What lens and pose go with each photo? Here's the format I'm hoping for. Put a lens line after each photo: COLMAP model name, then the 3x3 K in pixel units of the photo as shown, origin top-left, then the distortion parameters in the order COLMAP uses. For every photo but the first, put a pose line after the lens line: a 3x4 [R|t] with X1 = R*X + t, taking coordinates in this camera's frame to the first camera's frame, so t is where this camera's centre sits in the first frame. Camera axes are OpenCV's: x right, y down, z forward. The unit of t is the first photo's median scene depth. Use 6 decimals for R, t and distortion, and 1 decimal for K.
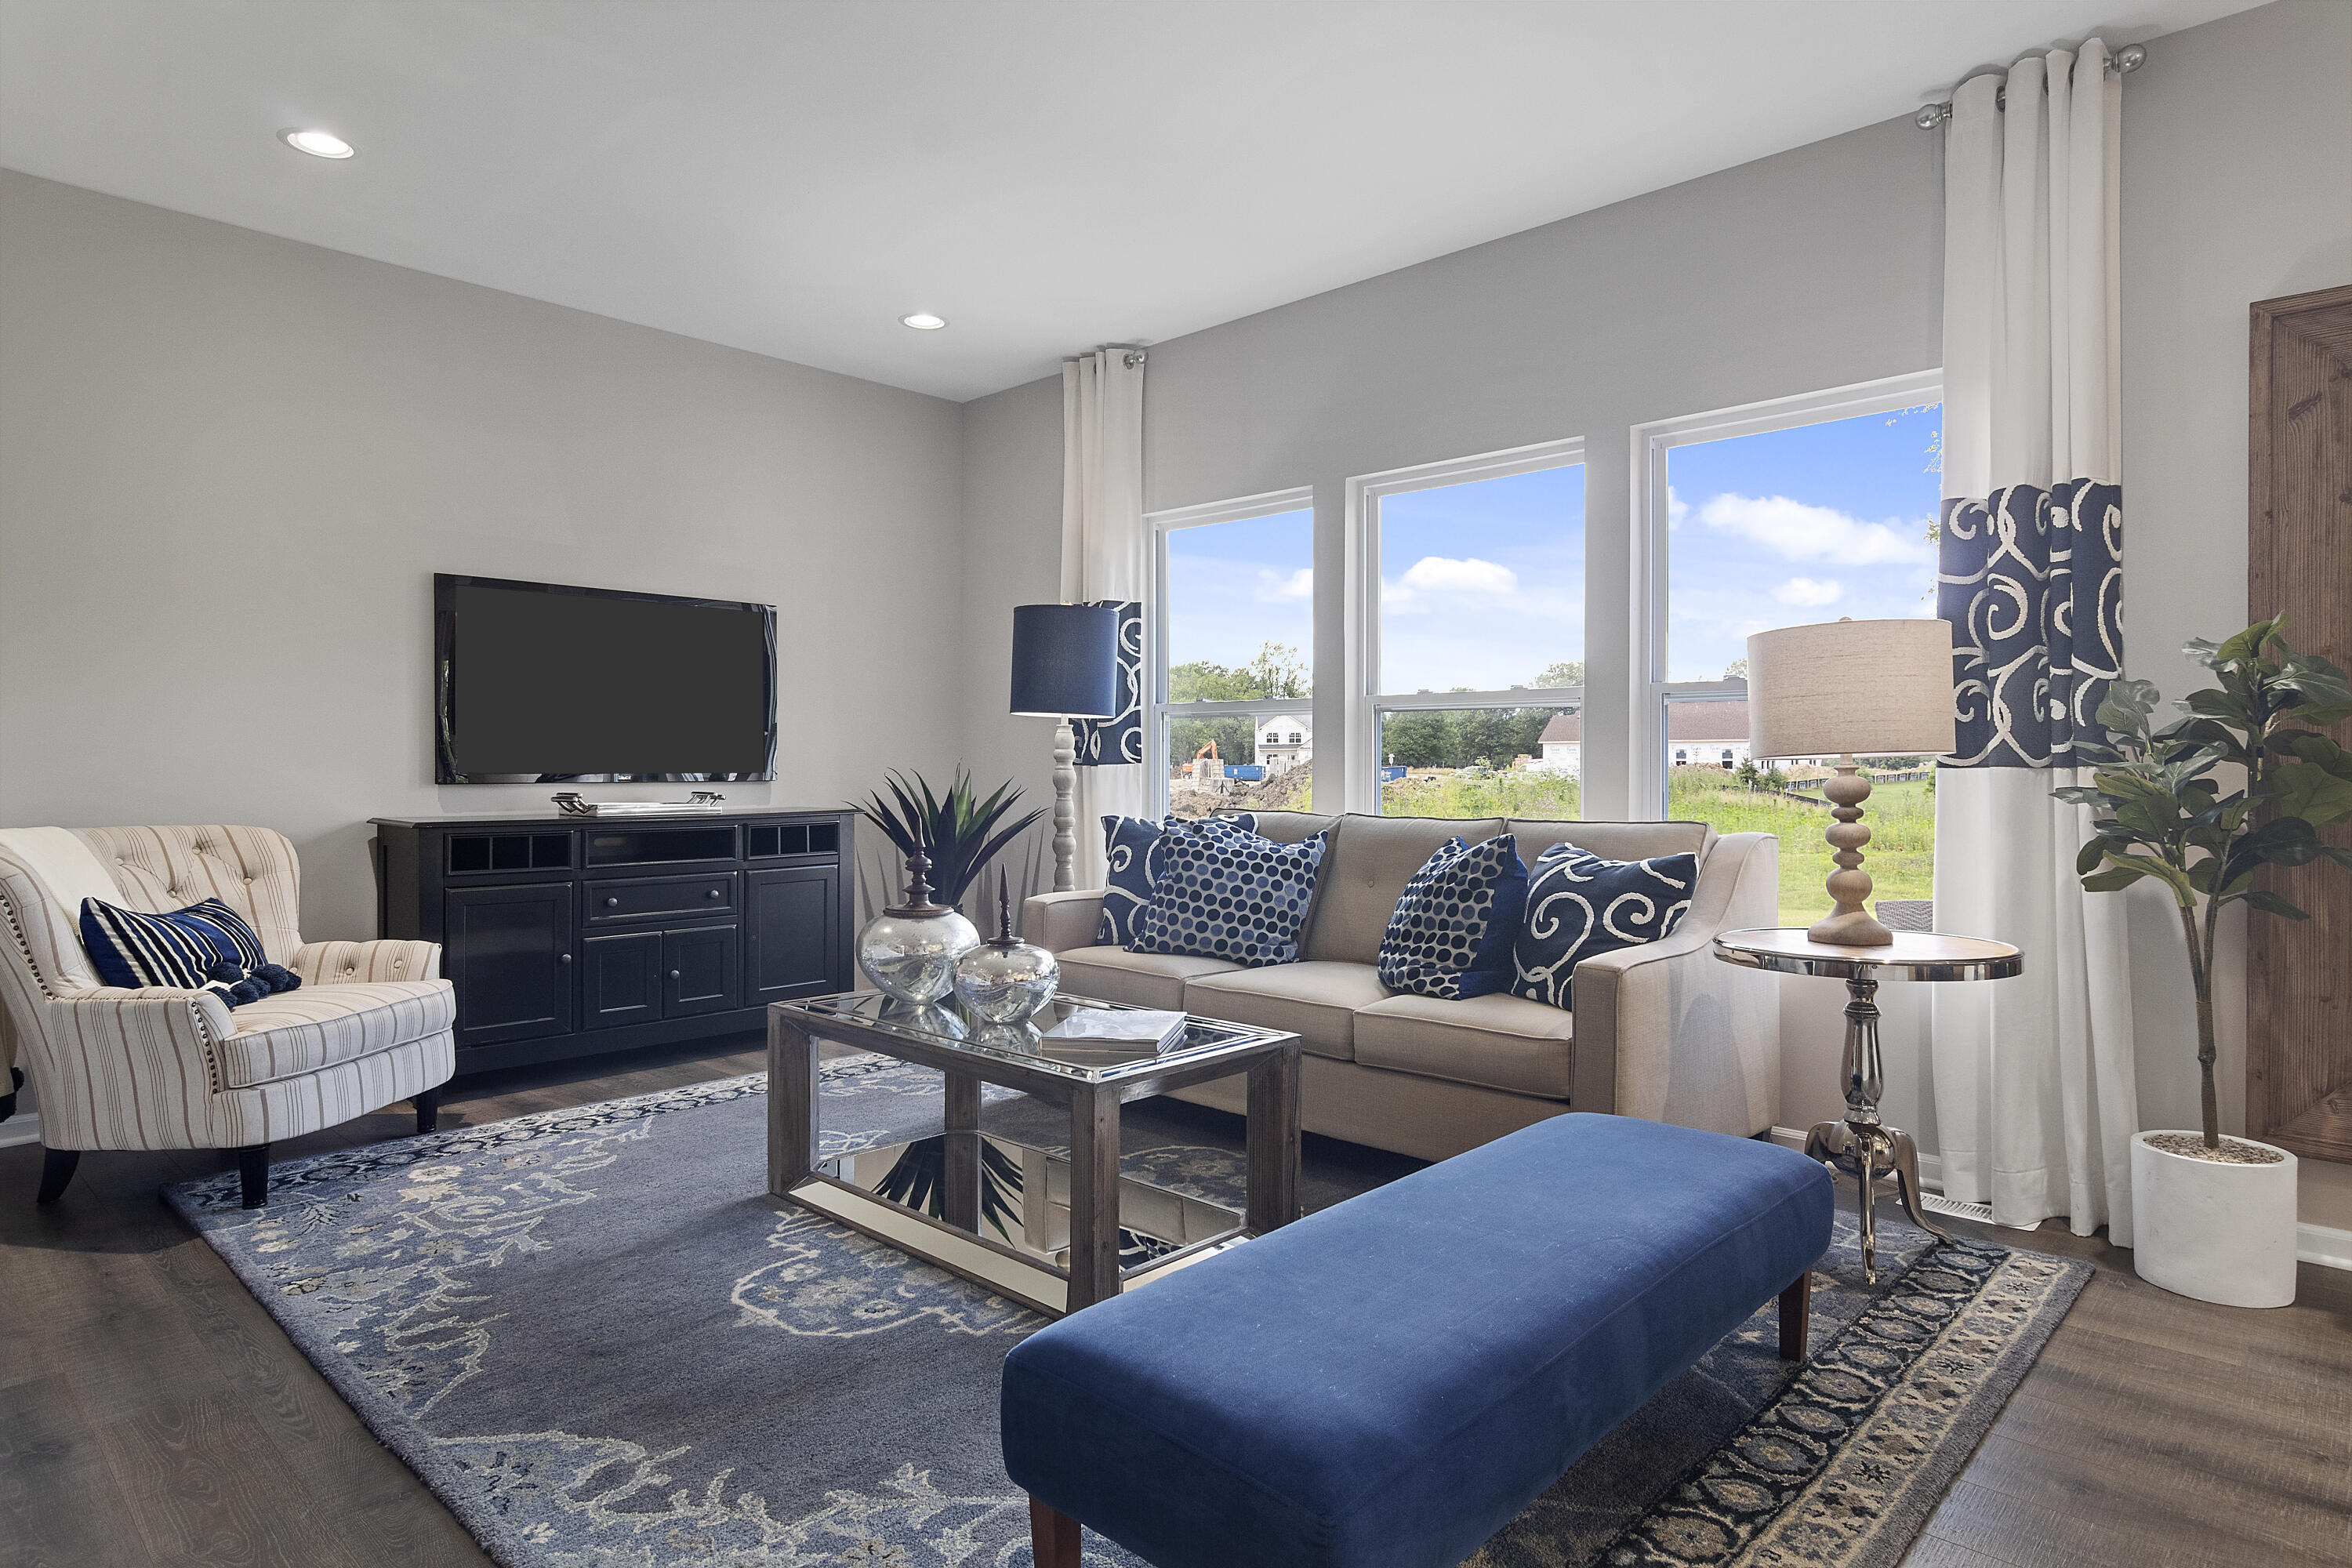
lens RADIAL K [[1319.6, 0, 1177.2], [0, 1319.6, 770.1], [0, 0, 1]] dist [-0.001072, 0.000770]
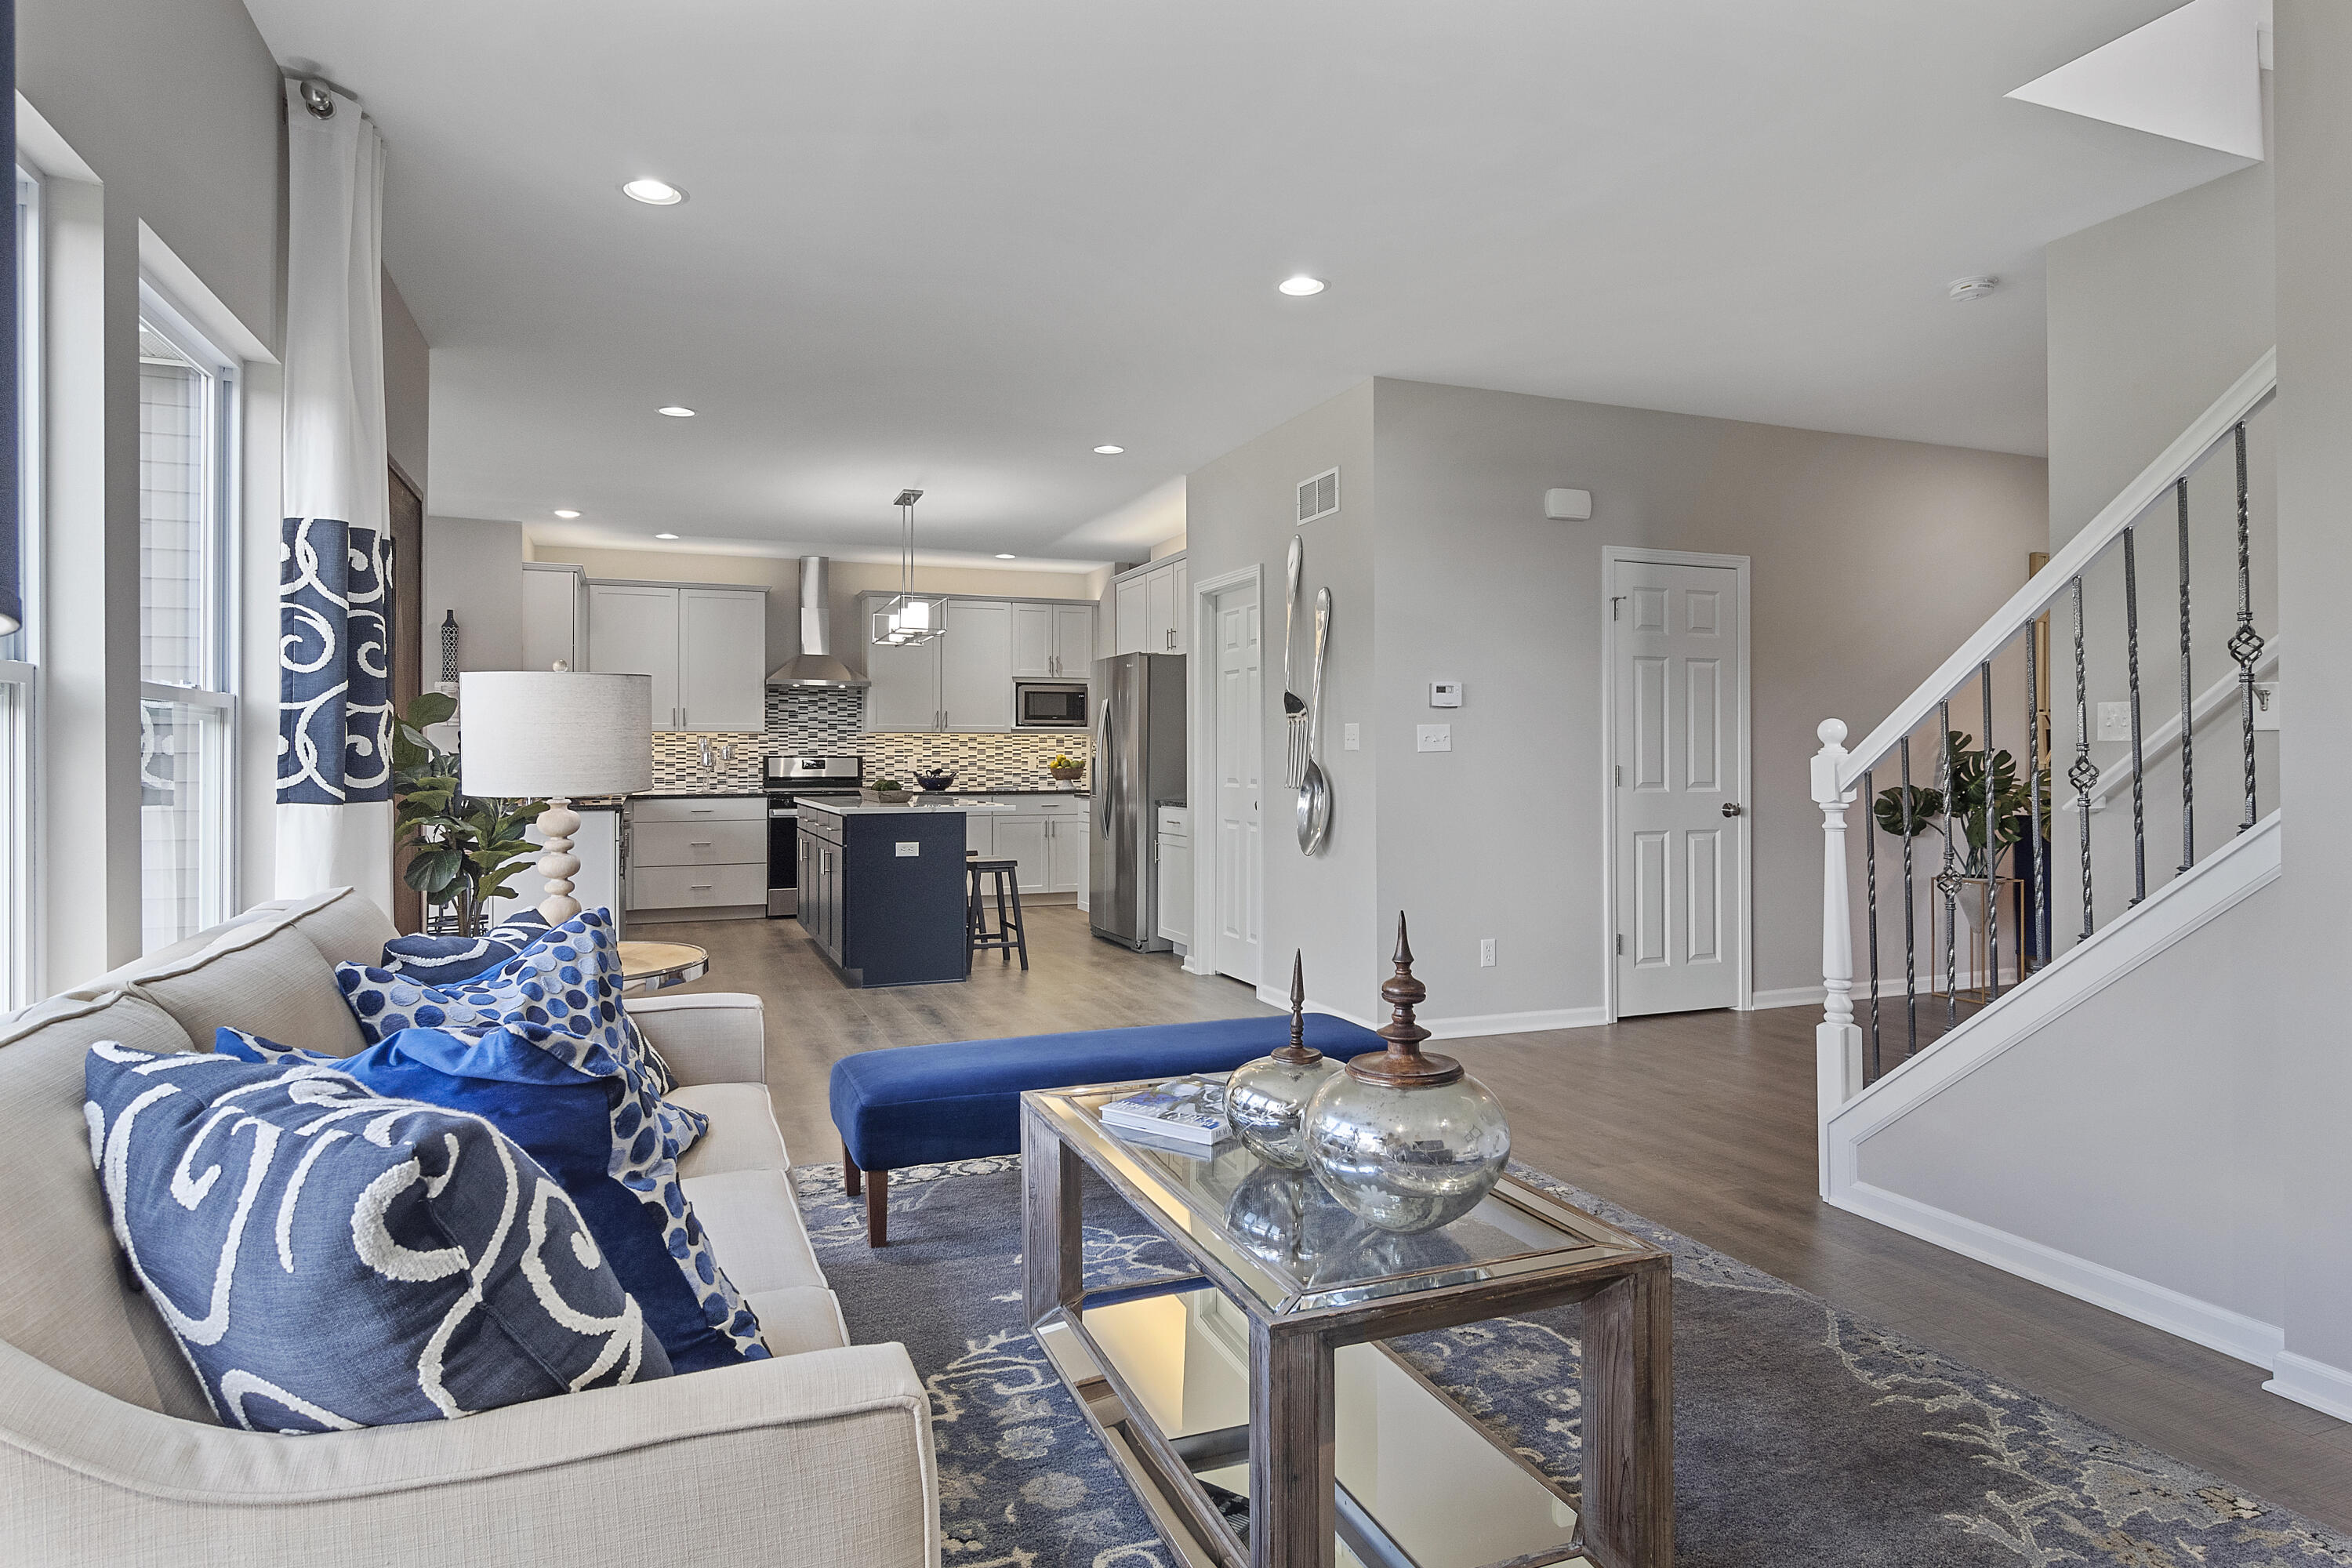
lens RADIAL K [[1319.6, 0, 1176.8], [0, 1319.6, 768.9], [0, 0, 1]] dist [-0.001072, 0.000770]
pose [[-0.907724, -0.001738, 0.419565, -0.422357], [0.003969, 0.999911, 0.012727, -0.043494], [-0.419550, 0.013218, -0.907636, 1.901492]]
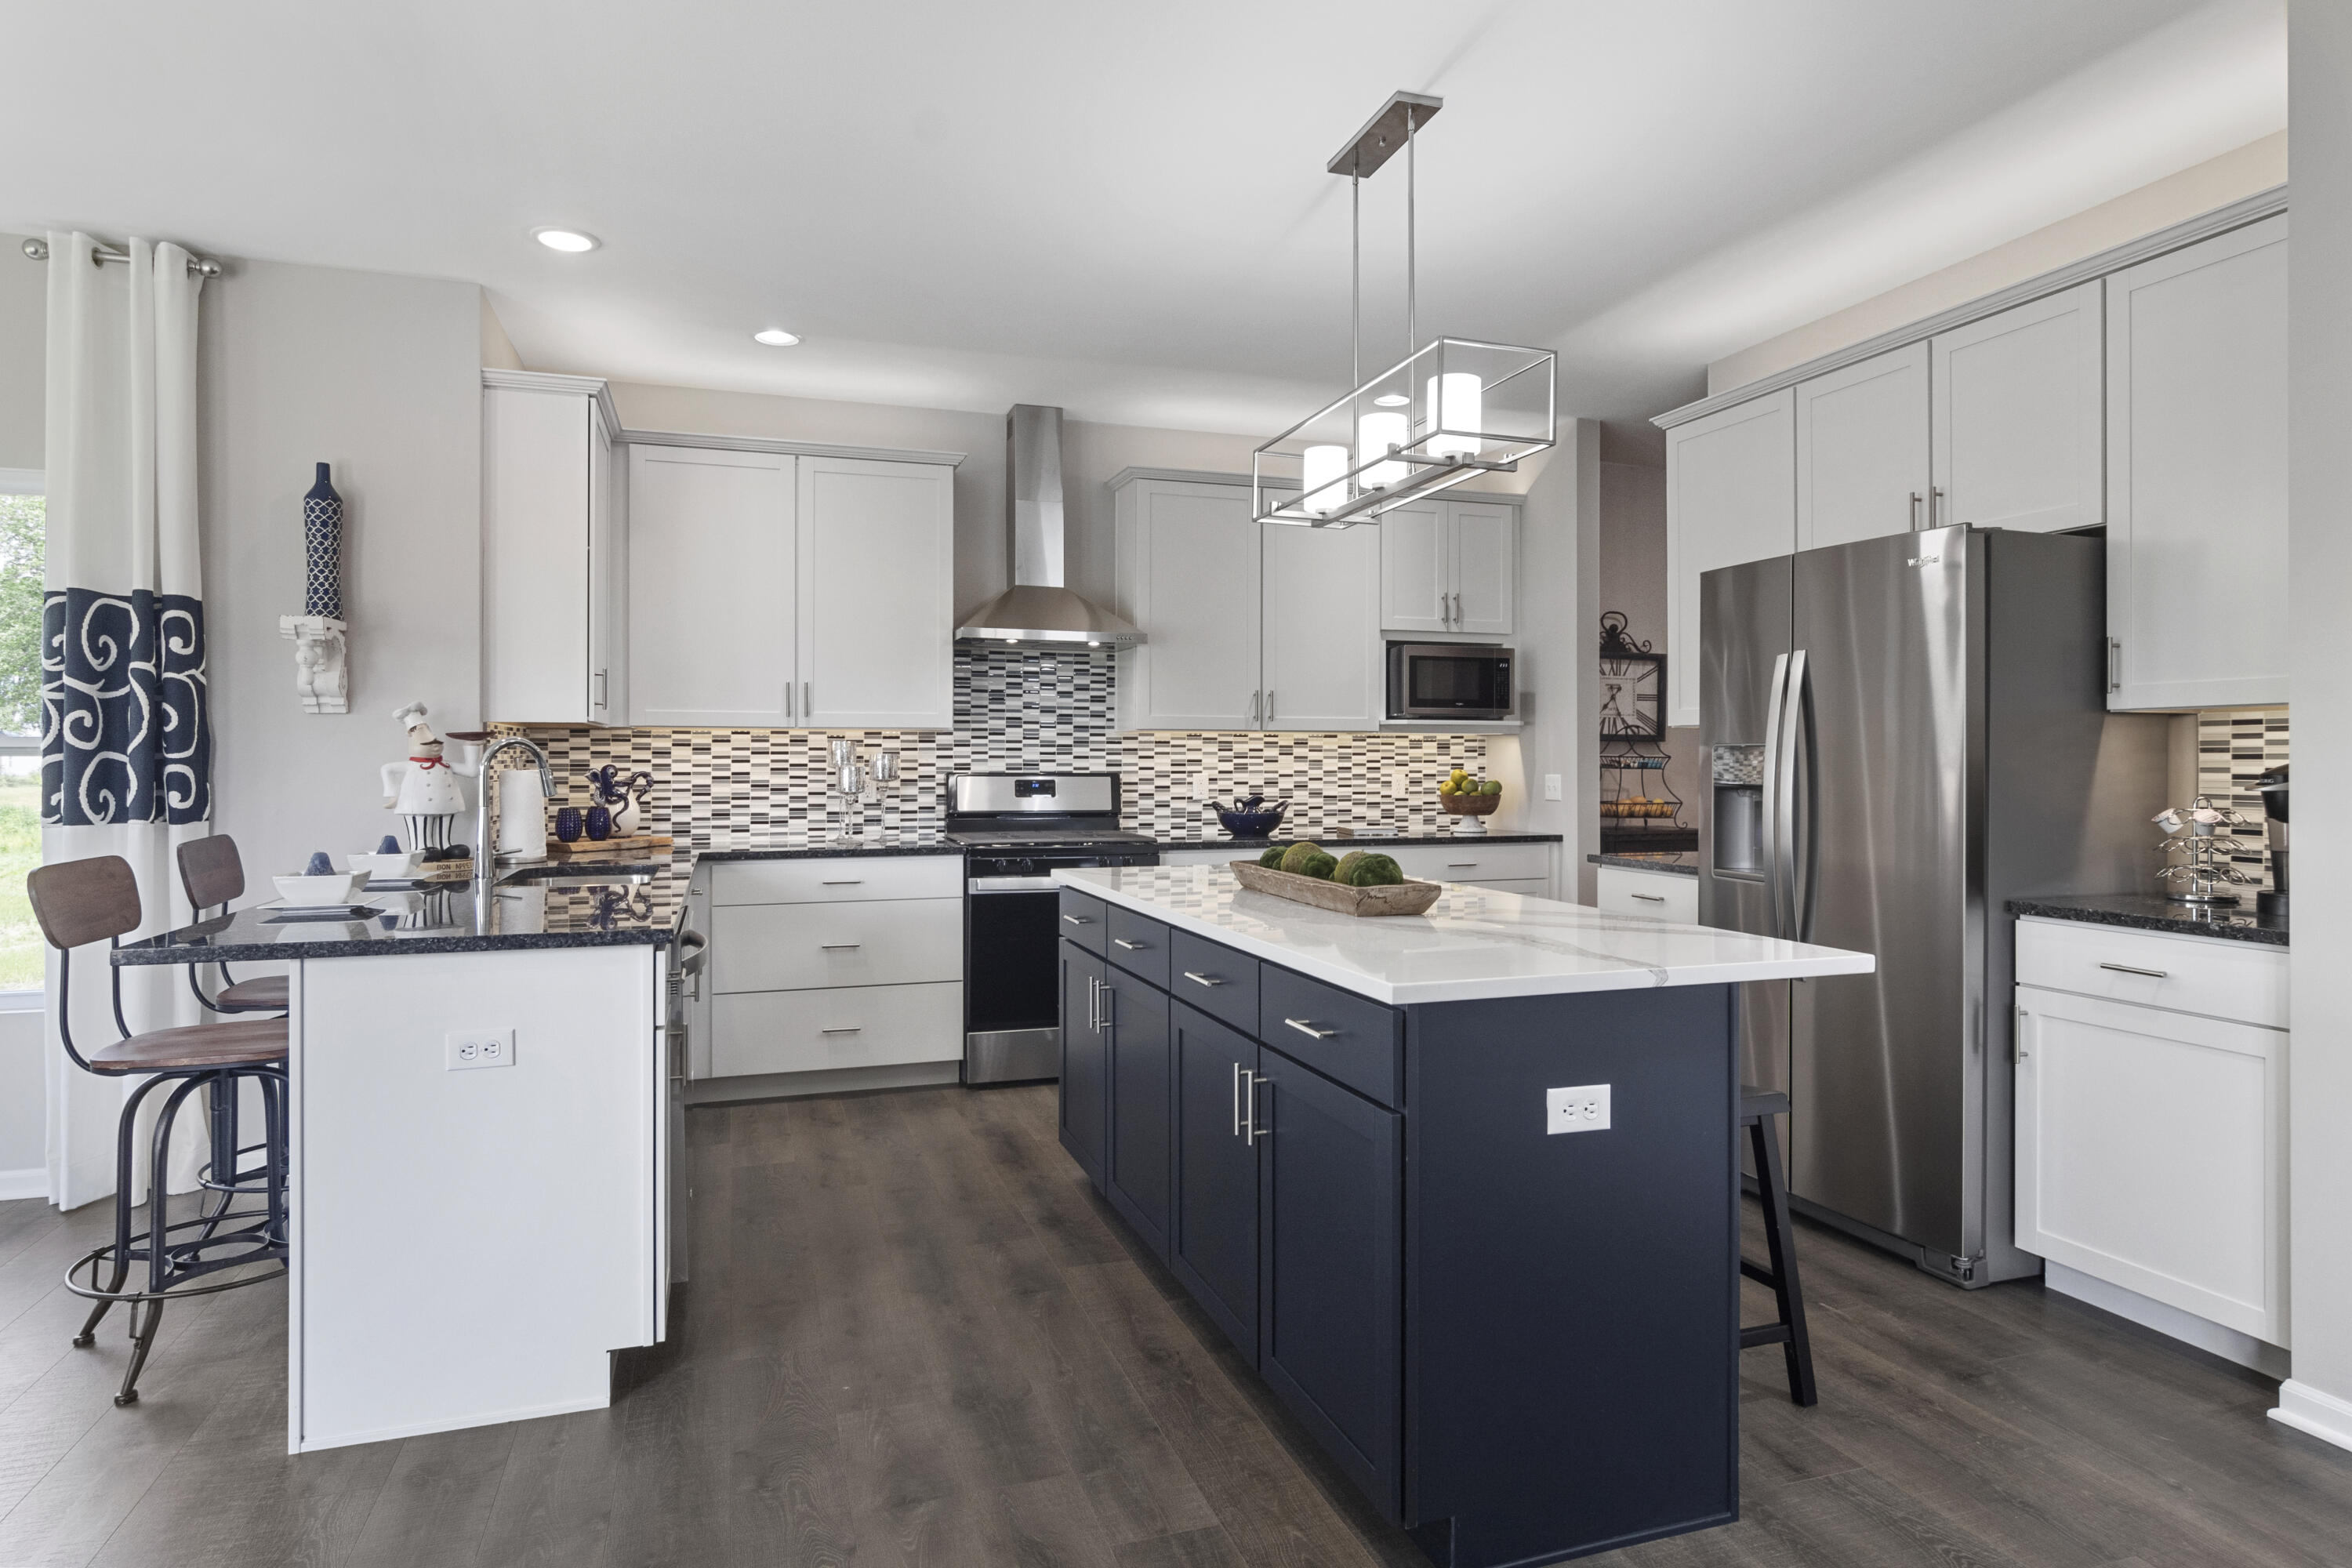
lens RADIAL K [[1319.6, 0, 1177.1], [0, 1319.6, 772.1], [0, 0, 1]] dist [-0.001072, 0.000770]
pose [[-0.881696, -0.004085, 0.471801, 0.091556], [0.002569, 0.999906, 0.013458, -0.051728], [-0.471811, 0.013078, -0.881603, 1.418028]]
